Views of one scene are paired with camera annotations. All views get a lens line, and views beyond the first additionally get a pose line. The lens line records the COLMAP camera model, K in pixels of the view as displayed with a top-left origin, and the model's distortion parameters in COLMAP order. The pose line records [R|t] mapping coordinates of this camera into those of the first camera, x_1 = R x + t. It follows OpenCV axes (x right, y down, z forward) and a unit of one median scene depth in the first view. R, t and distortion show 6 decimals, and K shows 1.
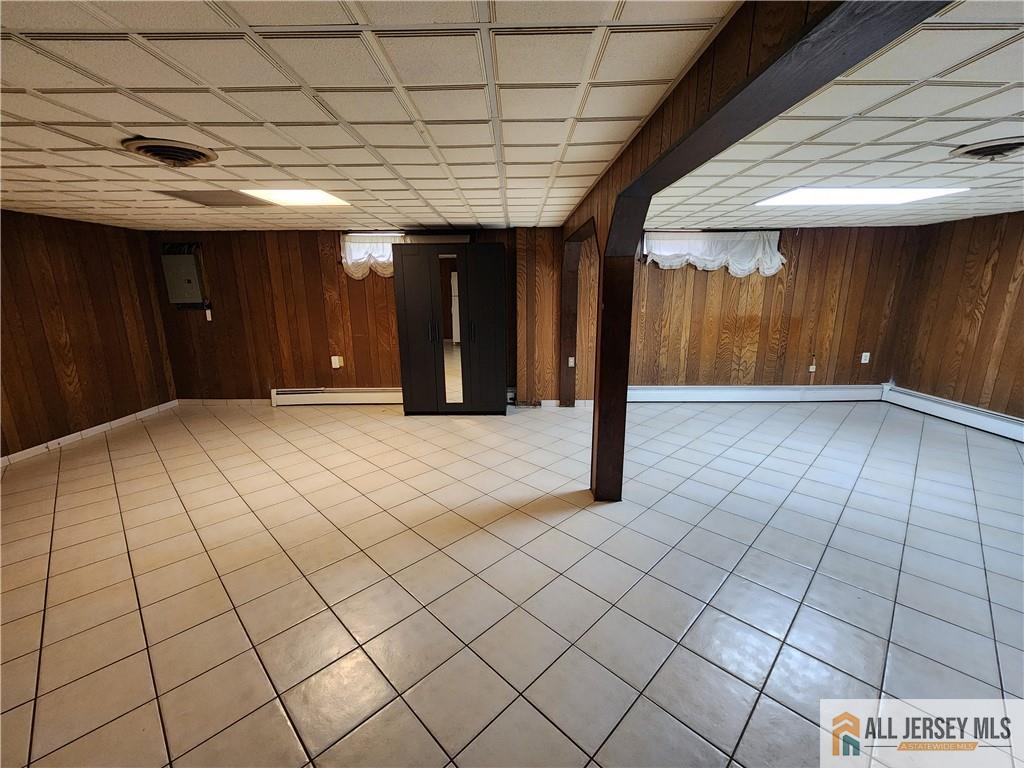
lens RADIAL K [[424.9, 0, 509.7], [0, 424.9, 385.7], [0, 0, 1]] dist [-0.002551, -0.000215]
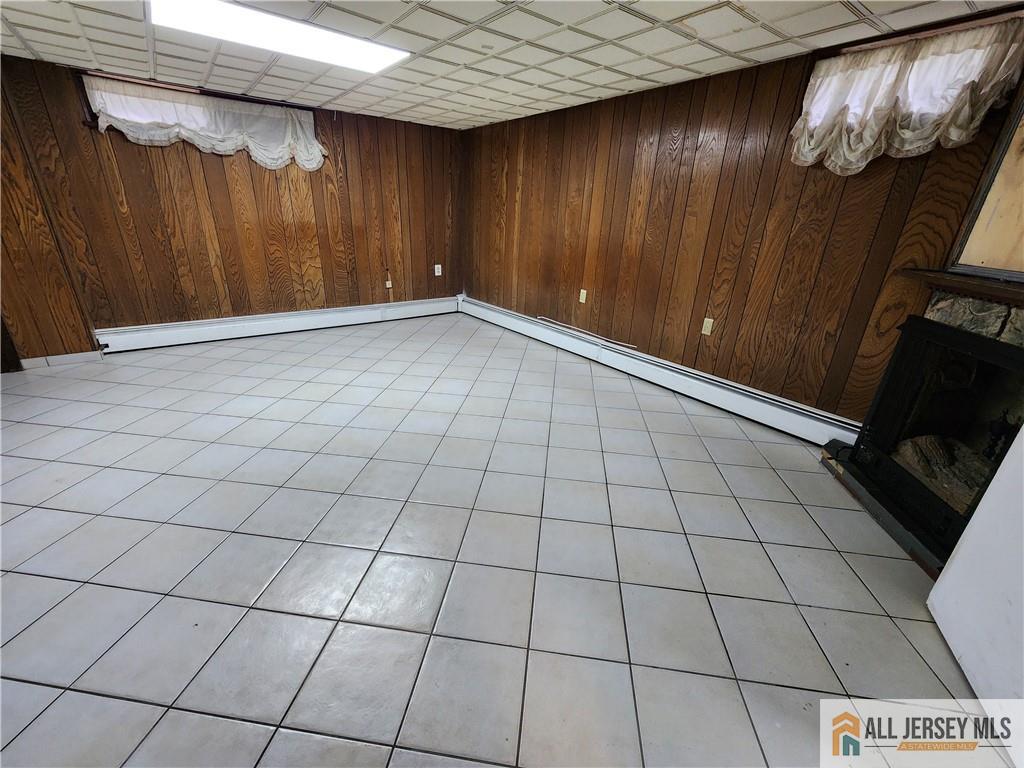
lens RADIAL K [[424.9, 0, 519.9], [0, 424.9, 388.2], [0, 0, 1]] dist [-0.002551, -0.000215]
pose [[0.781259, -0.202333, 0.590505, 0.353111], [0.095894, 0.973682, 0.206755, 0.017219], [-0.616797, -0.104904, 0.780100, 0.074083]]
